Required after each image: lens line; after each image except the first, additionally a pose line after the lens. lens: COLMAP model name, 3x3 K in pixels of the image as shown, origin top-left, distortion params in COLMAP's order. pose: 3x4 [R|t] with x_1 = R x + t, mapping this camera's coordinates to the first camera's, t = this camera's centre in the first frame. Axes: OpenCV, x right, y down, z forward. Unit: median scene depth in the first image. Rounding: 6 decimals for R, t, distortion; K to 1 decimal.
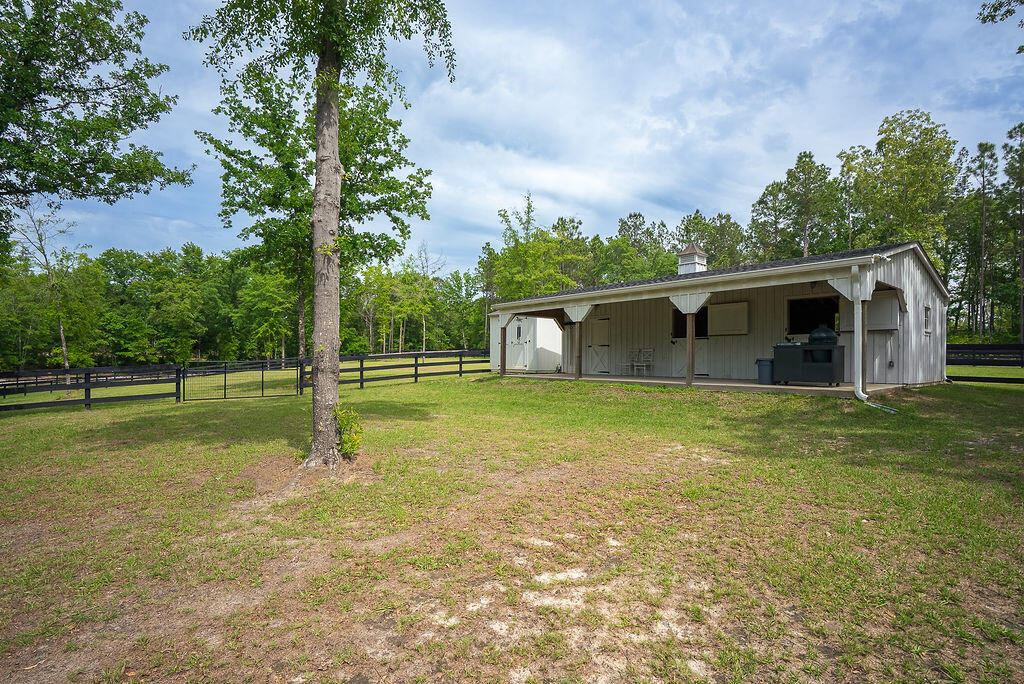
lens RADIAL K [[502.1, 0, 512.0], [0, 502.1, 342.0], [0, 0, 1]] dist [-0.055475, -0.000046]
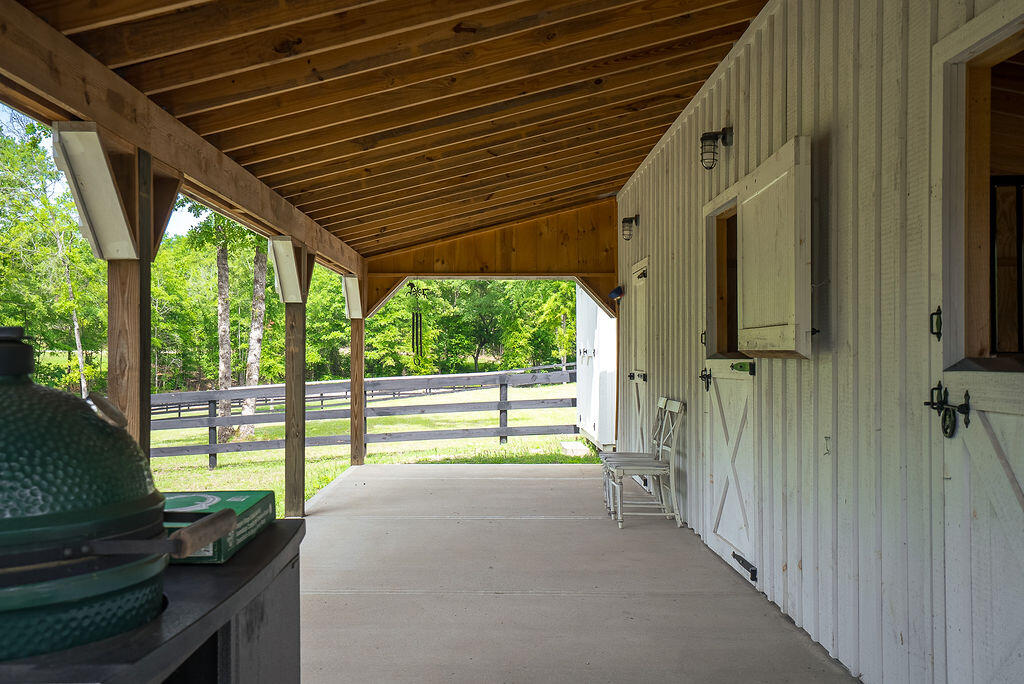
lens RADIAL K [[1025.1, 0, 451.4], [0, 1025.1, 334.8], [0, 0, 1]] dist [0.012946, 0.070960]
pose [[0.759073, -0.015889, -0.650811, 0.271503], [0.026184, 0.999638, 0.006134, -0.011871], [0.650479, -0.021697, 0.759215, 0.317563]]
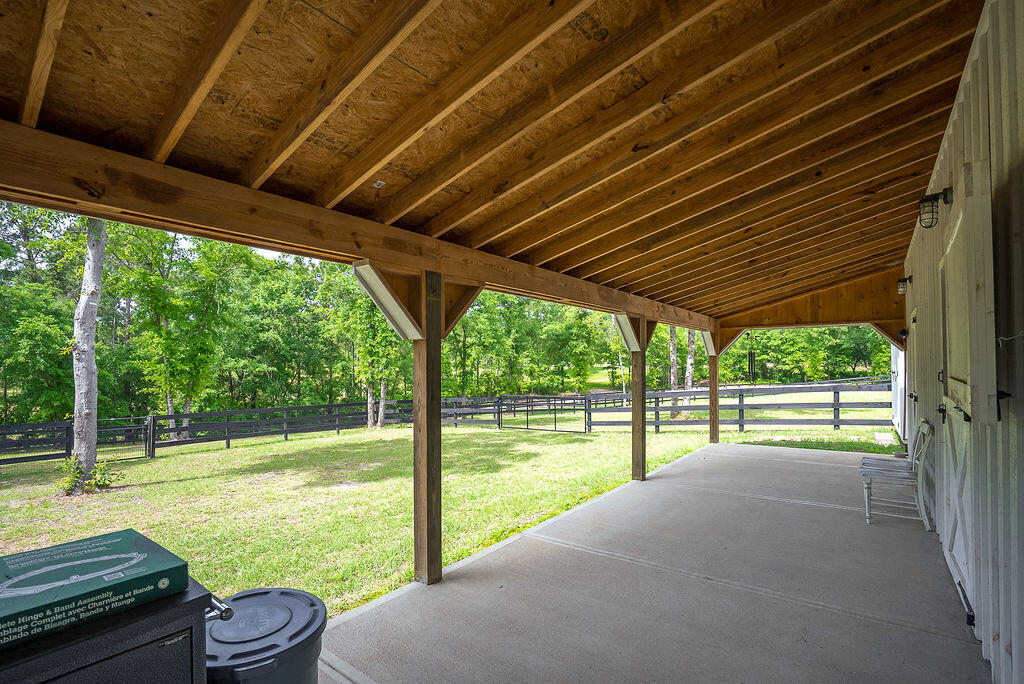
lens RADIAL K [[481.8, 0, 515.3], [0, 481.8, 360.2], [0, 0, 1]] dist [-0.020237, 0.000336]
pose [[0.256620, -0.023041, -0.966238, 0.255080], [0.045657, 0.998889, -0.011694, -0.015933], [0.965433, -0.041114, 0.257387, 0.390239]]
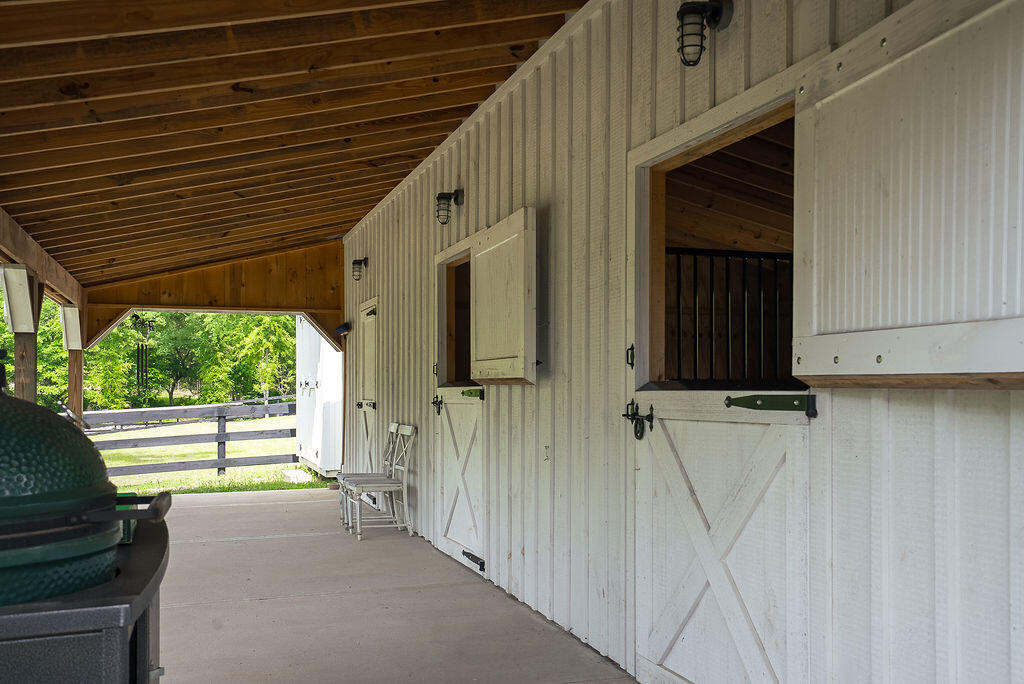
lens RADIAL K [[1004.3, 0, 514.0], [0, 1004.3, 370.0], [0, 0, 1]] dist [0.046781, 0.027031]
pose [[0.938101, -0.012576, -0.346133, 0.273722], [0.018830, 0.999714, 0.014710, -0.011534], [0.345850, -0.020317, 0.938070, 0.292700]]
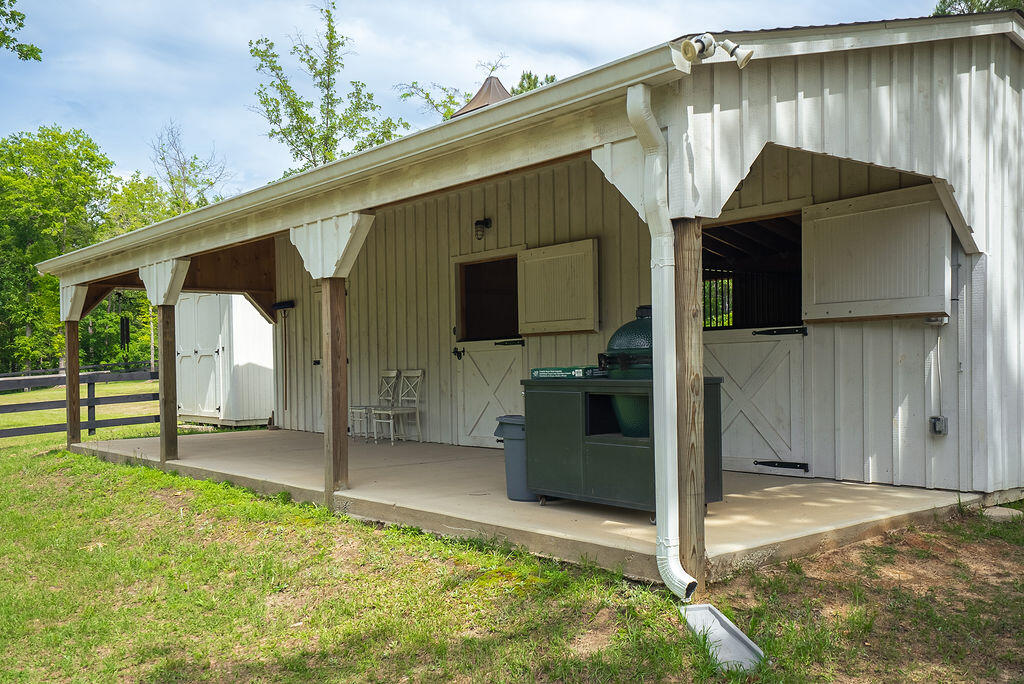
lens RADIAL K [[986.7, 0, 512.0], [0, 986.7, 342.0], [0, 0, 1]] dist [0.006091, 0.005568]
pose [[0.999721, -0.022536, 0.007087, 0.186952], [0.022454, 0.999682, 0.011457, -0.007797], [-0.007343, -0.011294, 0.999909, 0.137242]]
